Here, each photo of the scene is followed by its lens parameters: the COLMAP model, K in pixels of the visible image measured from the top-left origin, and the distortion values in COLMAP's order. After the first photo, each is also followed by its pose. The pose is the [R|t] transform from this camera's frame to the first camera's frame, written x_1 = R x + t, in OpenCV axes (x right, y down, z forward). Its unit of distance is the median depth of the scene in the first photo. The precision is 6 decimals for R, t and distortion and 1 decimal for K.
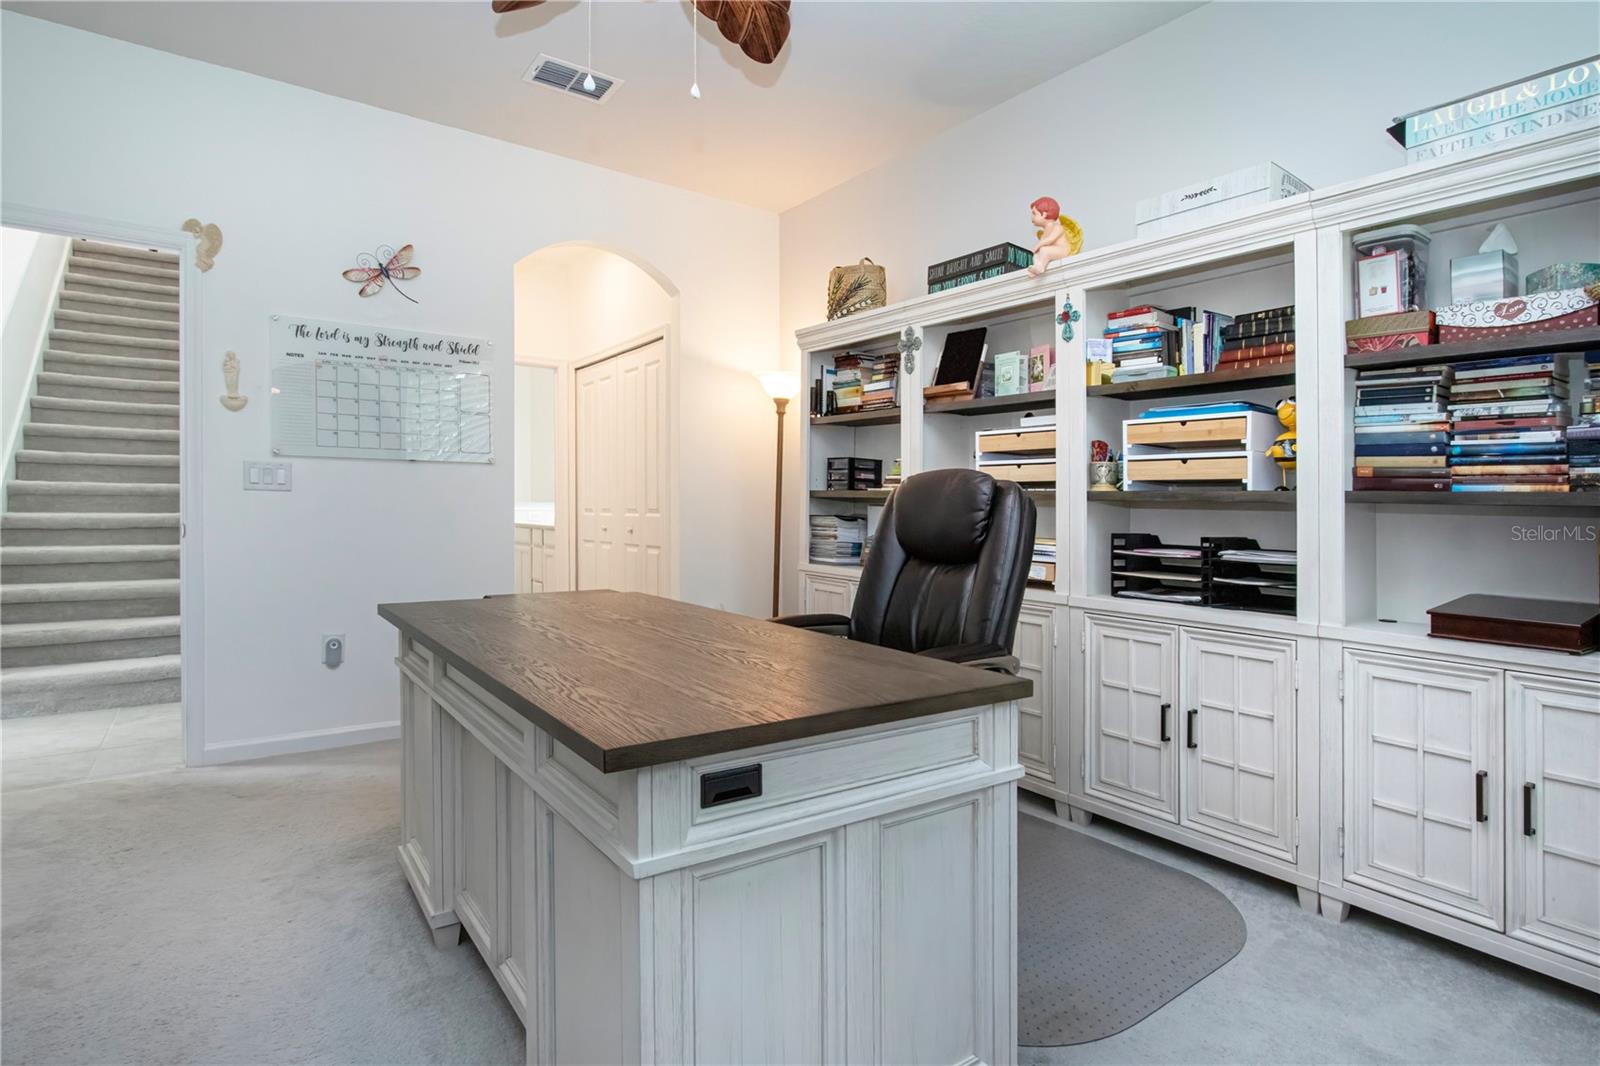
lens RADIAL K [[854.0, 0, 843.8], [0, 854.0, 496.3], [0, 0, 1]] dist [-0.018746, 0.004552]
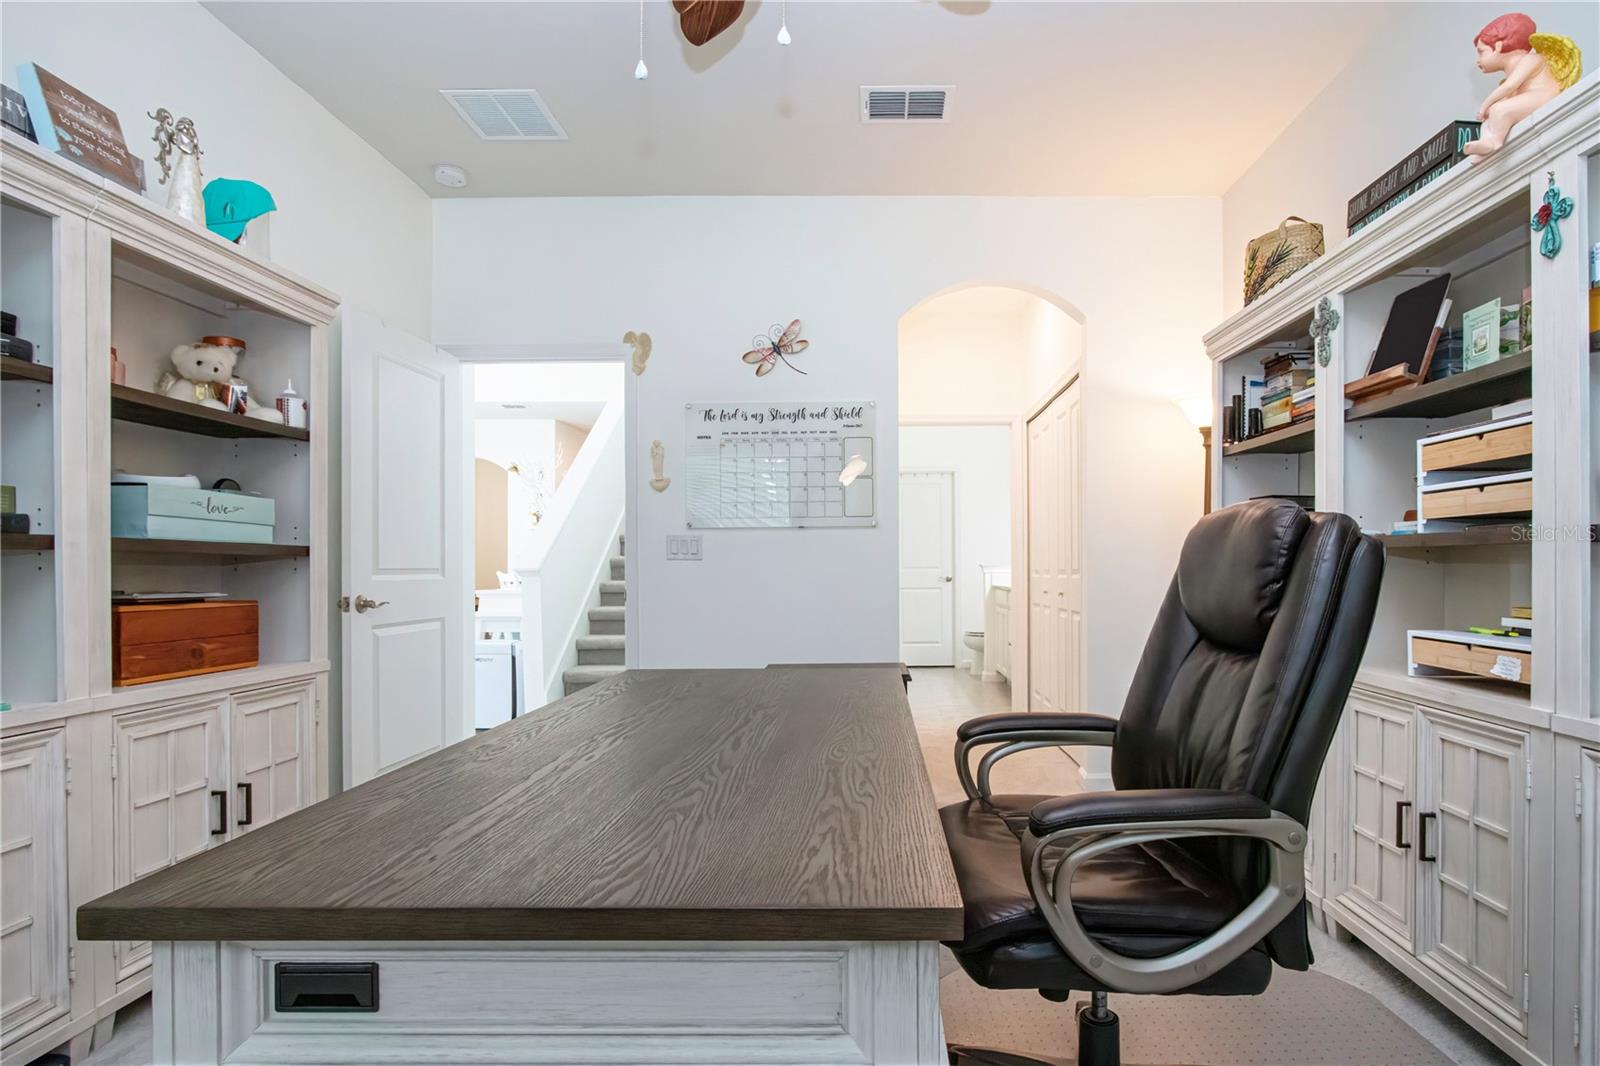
lens RADIAL K [[854.0, 0, 873.8], [0, 854.0, 572.7], [0, 0, 1]] dist [-0.018746, 0.004552]
pose [[0.795454, -0.015321, -0.605820, 0.197113], [0.026390, 0.999608, 0.009371, 0.005627], [0.605439, -0.023442, 0.795546, 0.234620]]
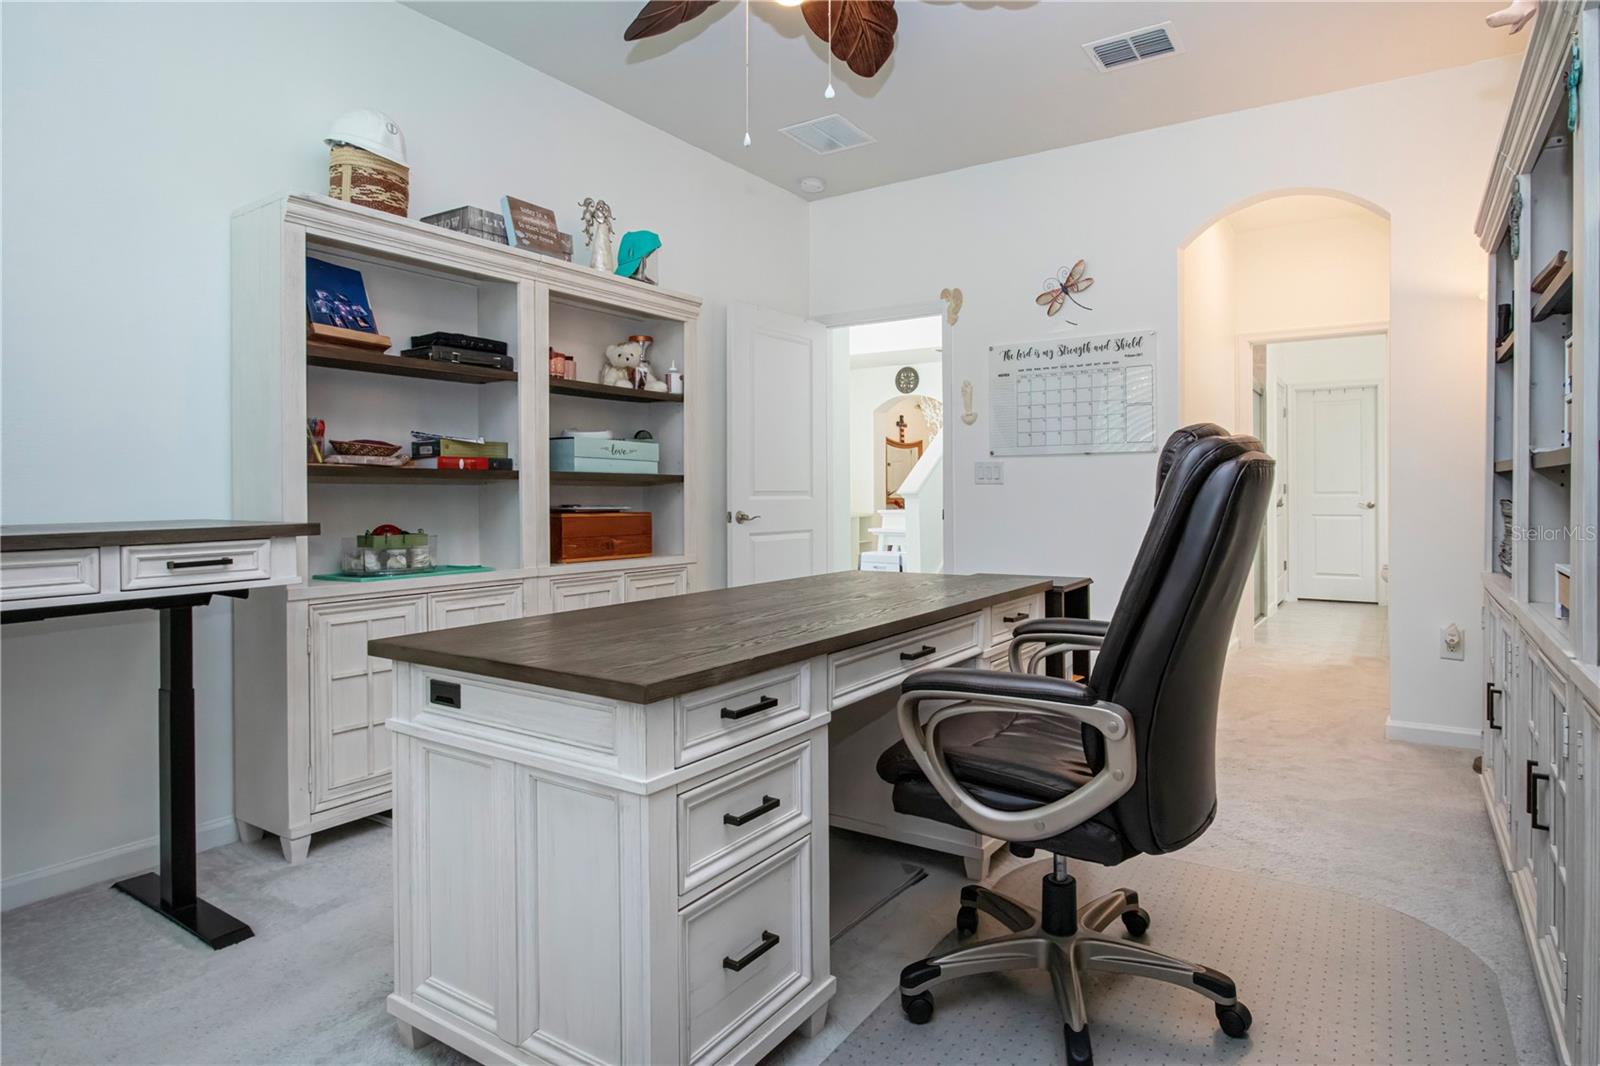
lens RADIAL K [[854.0, 0, 905.8], [0, 854.0, 502.6], [0, 0, 1]] dist [-0.018746, 0.004552]
pose [[0.381230, -0.007036, -0.924453, 0.448645], [0.023222, 0.999728, 0.001968, 0.014869], [0.924188, -0.022217, 0.381290, 0.371273]]
